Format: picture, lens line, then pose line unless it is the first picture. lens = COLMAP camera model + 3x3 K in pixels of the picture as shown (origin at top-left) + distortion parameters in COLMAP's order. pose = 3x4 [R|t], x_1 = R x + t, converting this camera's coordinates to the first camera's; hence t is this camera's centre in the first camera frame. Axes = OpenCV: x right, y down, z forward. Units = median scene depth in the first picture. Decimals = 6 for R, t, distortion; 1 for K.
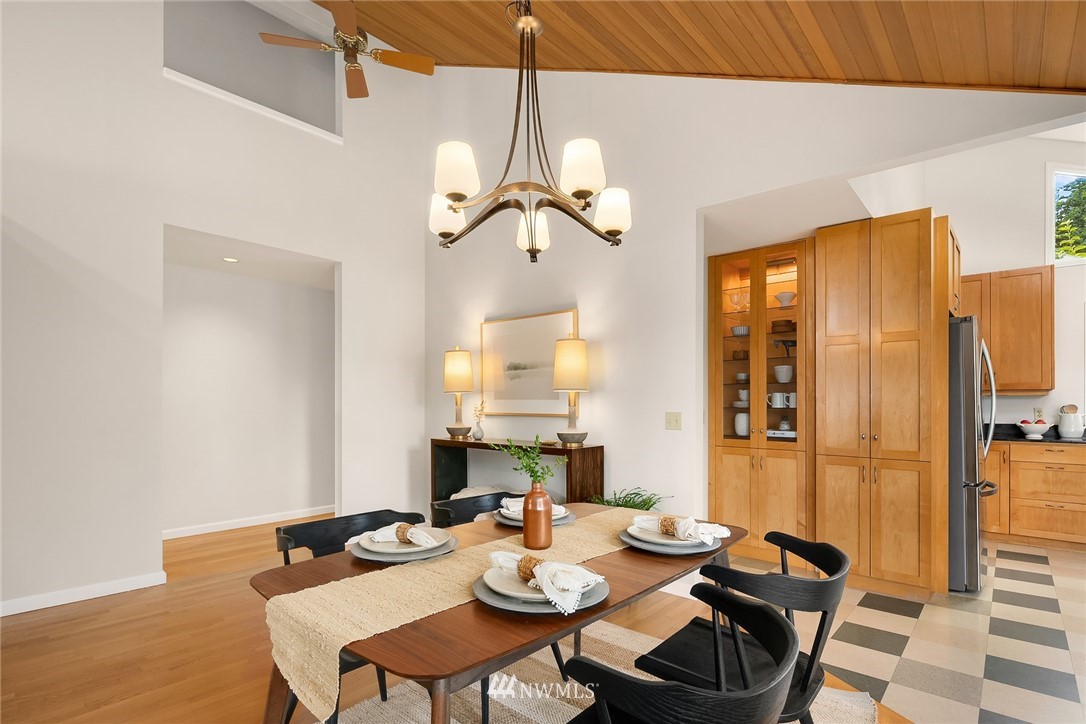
lens RADIAL K [[530.9, 0, 545.8], [0, 530.9, 393.5], [0, 0, 1]] dist [-0.000742, -0.000082]
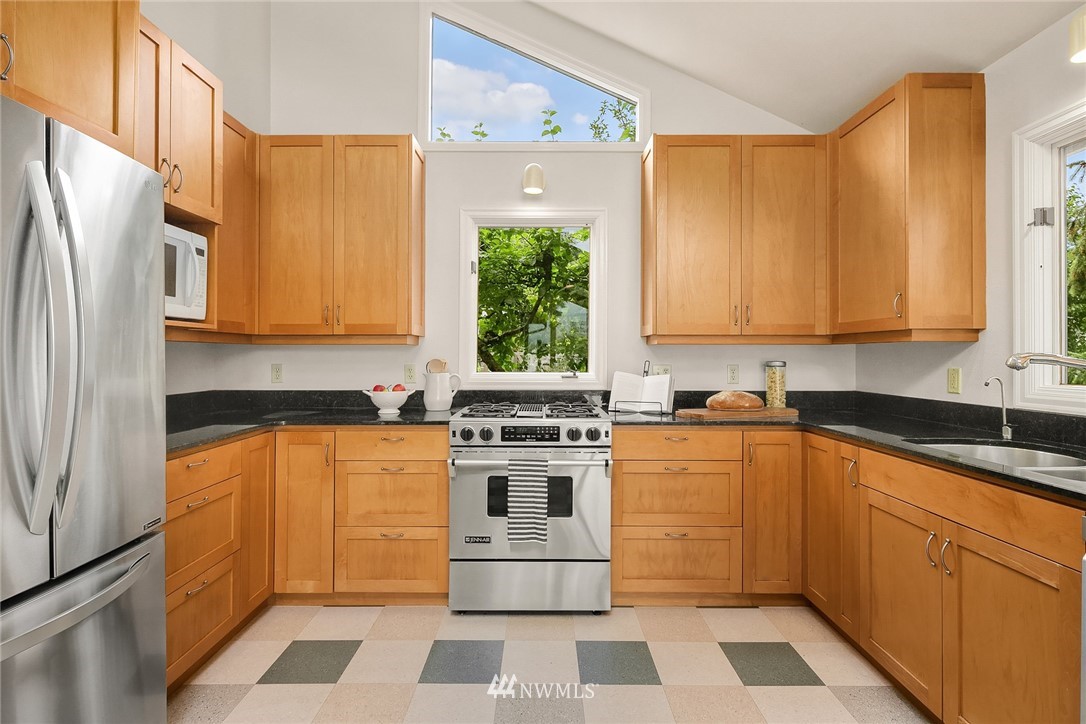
lens RADIAL K [[529.7, 0, 540.0], [0, 529.7, 348.4], [0, 0, 1]] dist [0.001133, 0.000182]
pose [[0.752883, 0.002775, 0.658149, 0.768205], [-0.008365, 0.999951, 0.005352, 0.003574], [-0.658101, -0.009535, 0.752869, 0.503042]]
